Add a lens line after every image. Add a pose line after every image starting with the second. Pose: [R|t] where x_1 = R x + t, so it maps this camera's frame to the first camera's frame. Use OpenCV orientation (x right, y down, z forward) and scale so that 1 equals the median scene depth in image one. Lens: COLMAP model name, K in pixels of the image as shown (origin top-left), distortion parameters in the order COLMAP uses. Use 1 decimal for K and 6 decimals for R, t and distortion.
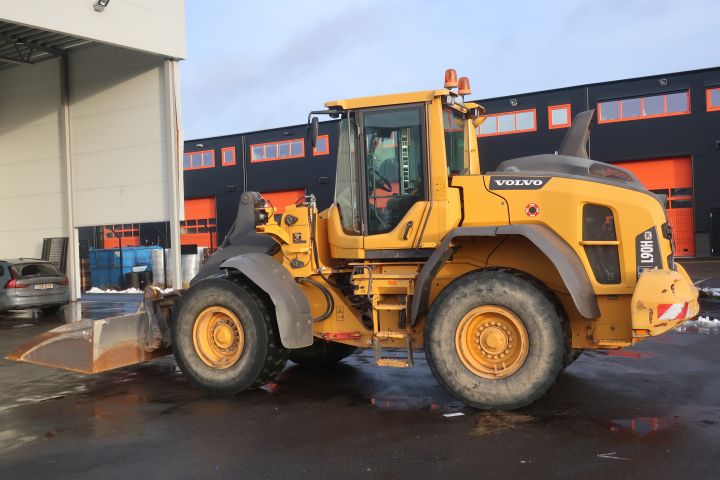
lens RADIAL K [[803.4, 0, 360.0], [0, 803.4, 240.0], [0, 0, 1]] dist [0.004980, -0.005391]
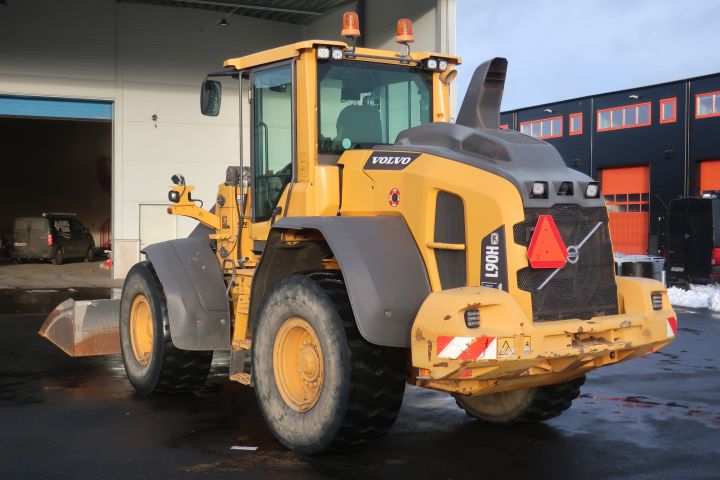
lens RADIAL K [[1042.3, 0, 360.0], [0, 1042.3, 240.0], [0, 0, 1]] dist [0.000461, 0.008813]
pose [[0.846952, 0.049188, -0.529389, 0.692483], [-0.037753, 0.998762, 0.032399, -0.027571], [0.530327, -0.007455, 0.847760, 0.158082]]
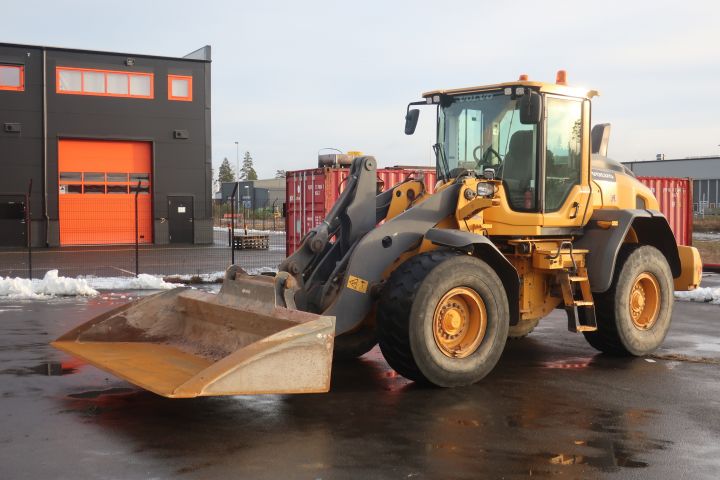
lens RADIAL K [[883.4, 0, 360.0], [0, 883.4, 240.0], [0, 0, 1]] dist [-0.004830, -0.007965]
pose [[0.452539, 0.008779, 0.891701, -1.184762], [-0.015057, 0.999884, -0.002203, 0.037160], [-0.891617, -0.012430, 0.452619, 0.715427]]
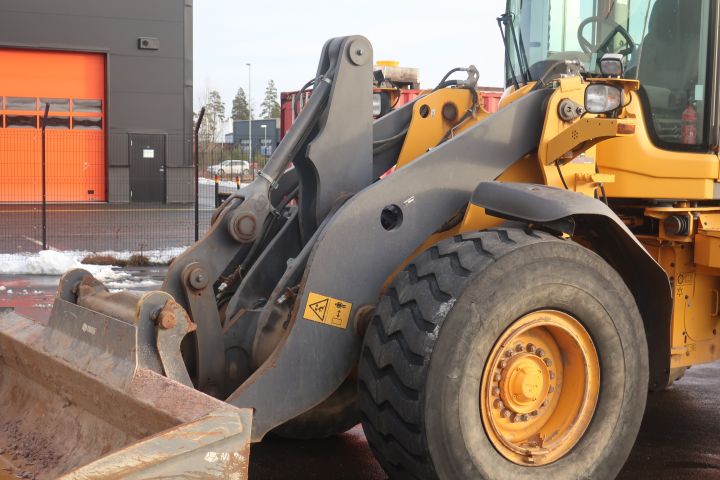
lens RADIAL K [[1189.0, 0, 360.0], [0, 1189.0, 240.0], [0, 0, 1]] dist [-0.006772, -0.033423]
pose [[0.496996, -0.013151, 0.867653, -0.801735], [-0.029781, 0.999038, 0.032202, 0.033074], [-0.867242, -0.041844, 0.496126, 0.851976]]
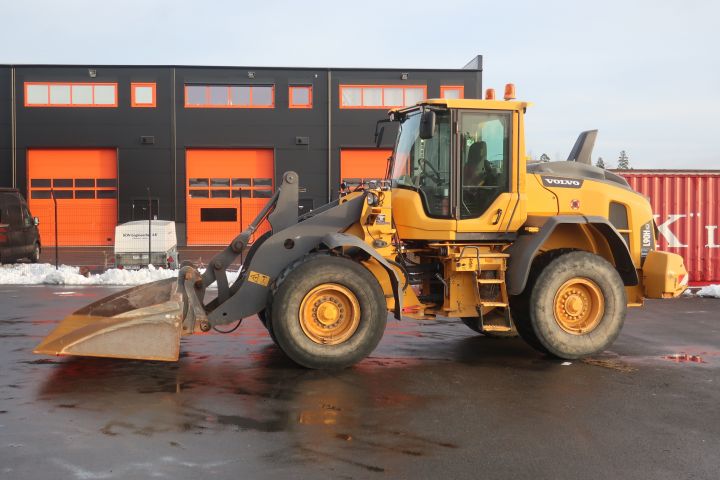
lens RADIAL K [[883.4, 0, 360.0], [0, 883.4, 240.0], [0, 0, 1]] dist [-0.004830, -0.007965]
pose [[0.782262, 0.017607, 0.622700, -0.920638], [-0.027223, 0.999612, 0.005934, 0.020567], [-0.622354, -0.021594, 0.782438, 0.105355]]
